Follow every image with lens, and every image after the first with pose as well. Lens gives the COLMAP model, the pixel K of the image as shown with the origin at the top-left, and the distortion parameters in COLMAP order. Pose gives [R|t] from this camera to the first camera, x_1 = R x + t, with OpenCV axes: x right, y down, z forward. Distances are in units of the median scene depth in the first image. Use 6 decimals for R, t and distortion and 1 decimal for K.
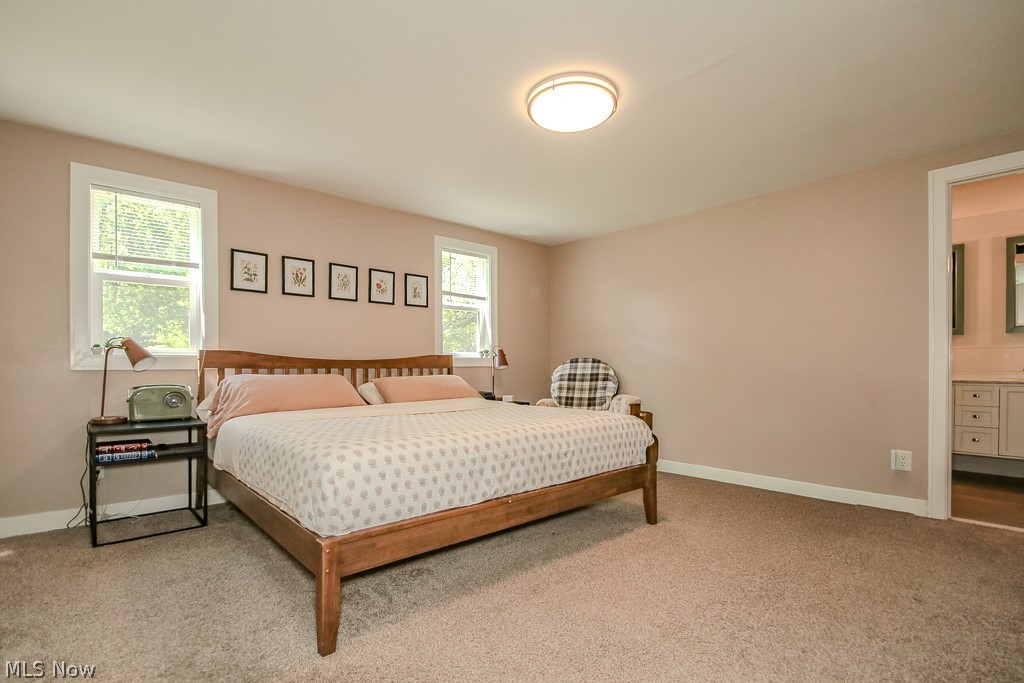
lens RADIAL K [[494.1, 0, 511.1], [0, 494.1, 351.4], [0, 0, 1]] dist [0.004026, 0.000069]
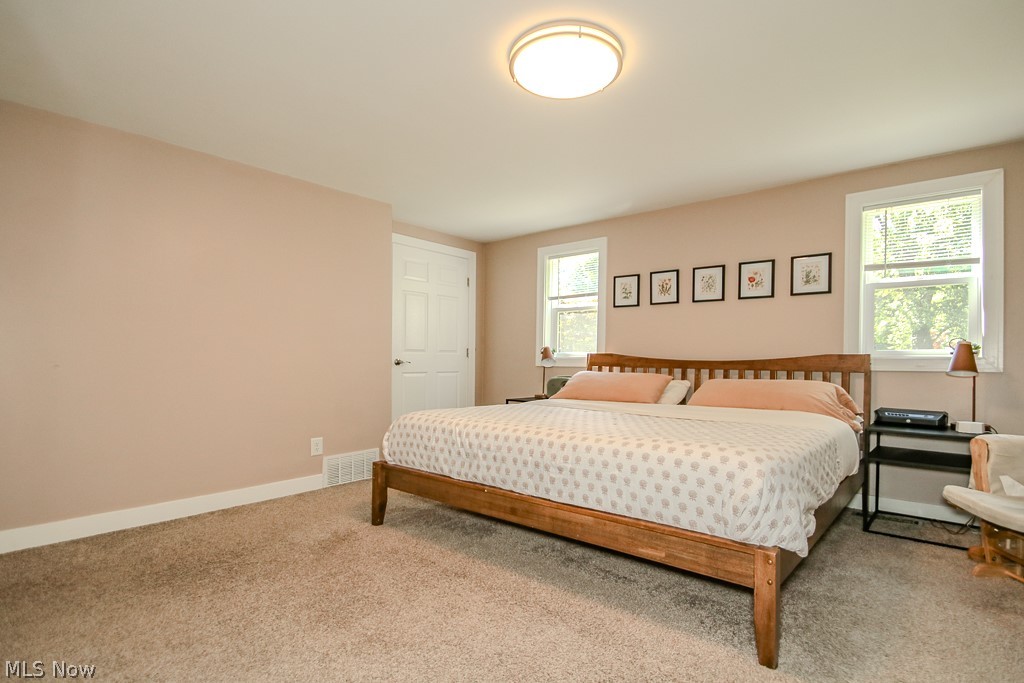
lens RADIAL K [[444.0, 0, 513.1], [0, 444.0, 358.1], [0, 0, 1]] dist [0.002371, 0.000085]
pose [[0.207097, -0.005598, -0.978304, 0.519502], [0.012733, 0.999914, -0.003027, 0.010747], [0.978238, -0.011830, 0.207150, 0.470274]]
